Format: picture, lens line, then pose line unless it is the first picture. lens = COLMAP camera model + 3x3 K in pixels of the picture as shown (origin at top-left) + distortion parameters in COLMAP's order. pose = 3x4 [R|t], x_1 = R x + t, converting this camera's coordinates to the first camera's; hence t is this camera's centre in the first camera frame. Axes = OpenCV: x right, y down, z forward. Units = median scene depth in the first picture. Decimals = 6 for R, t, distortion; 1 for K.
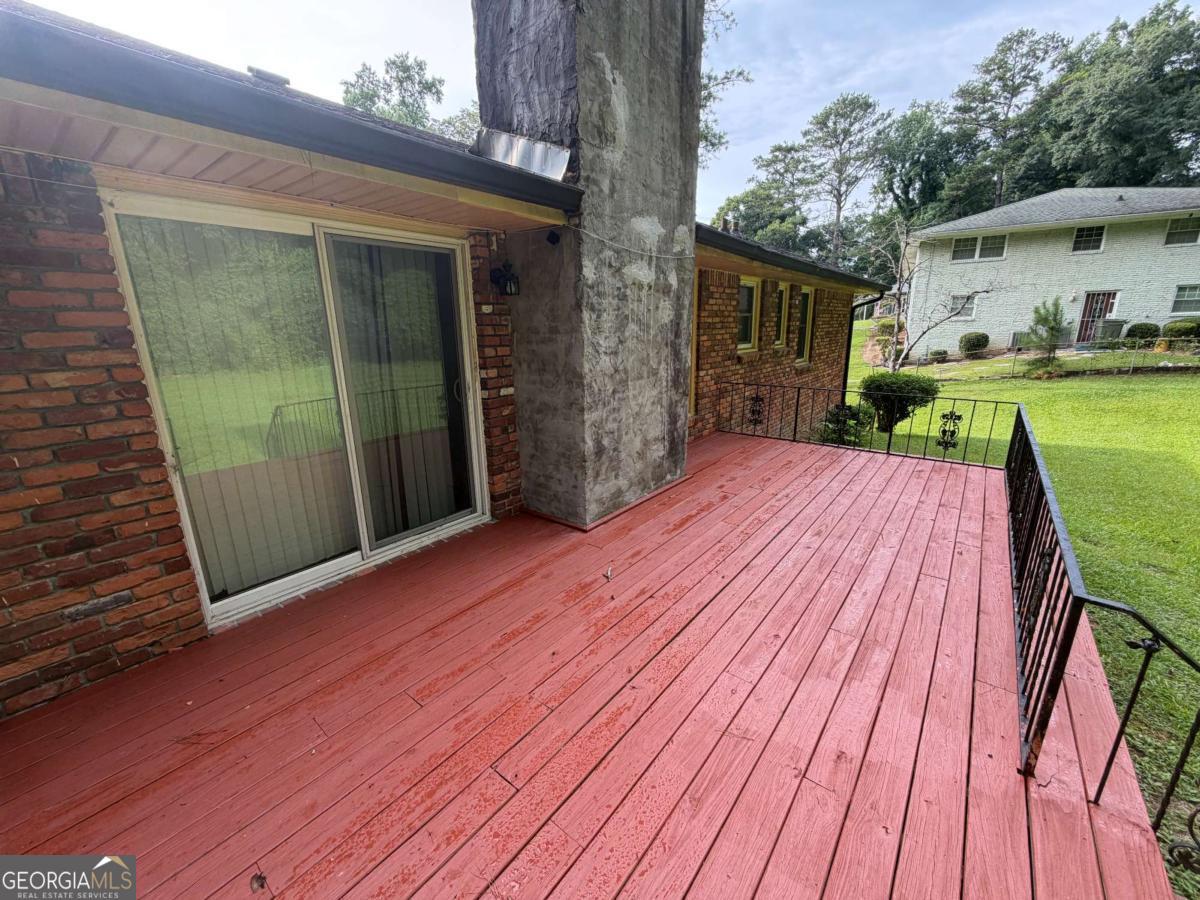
lens RADIAL K [[478.0, 0, 593.8], [0, 478.0, 449.8], [0, 0, 1]] dist [-0.000802, -0.000230]
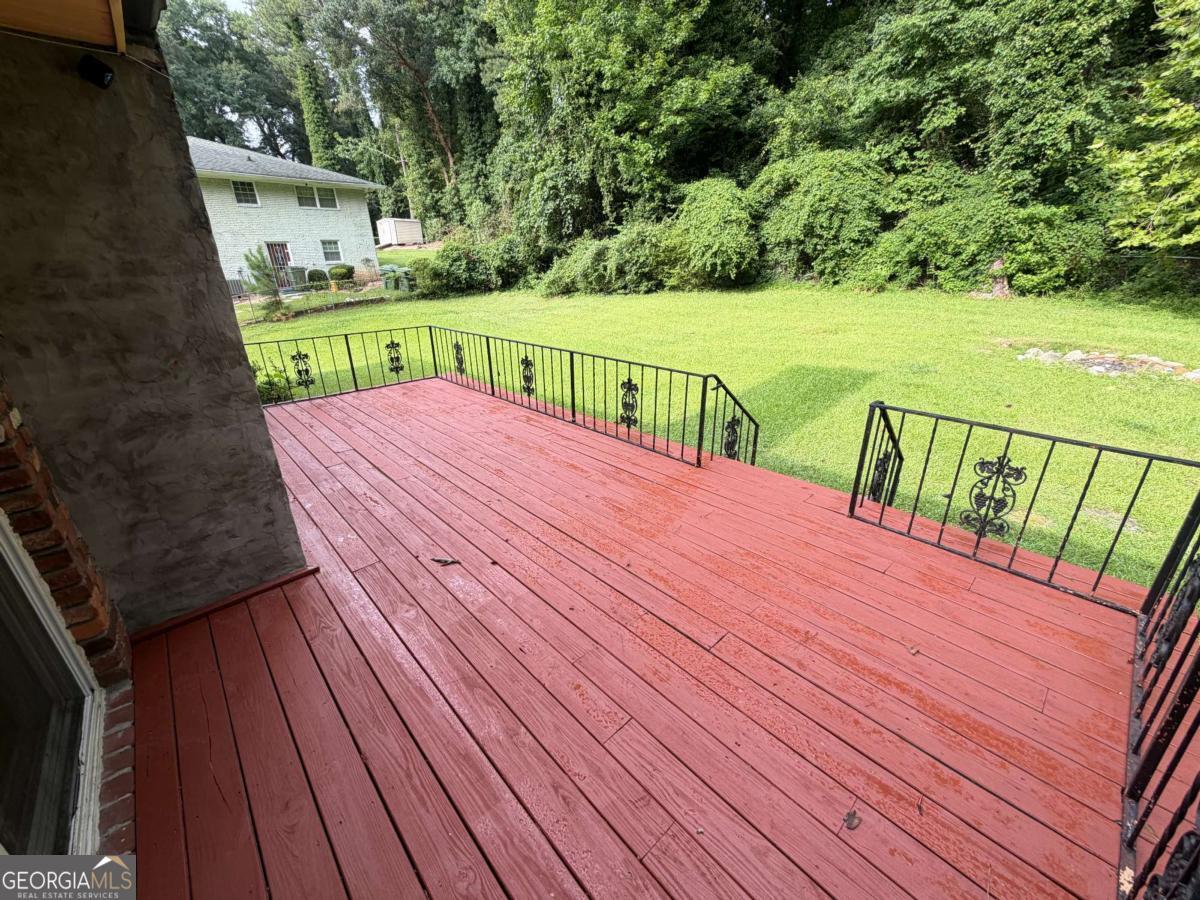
lens RADIAL K [[477.3, 0, 597.8], [0, 477.3, 450.0], [0, 0, 1]] dist [-0.000013, -0.000051]
pose [[0.143707, -0.356532, 0.923165, -0.376224], [0.267397, 0.912138, 0.310648, -0.065351], [-0.952810, 0.202210, 0.226416, 0.298686]]
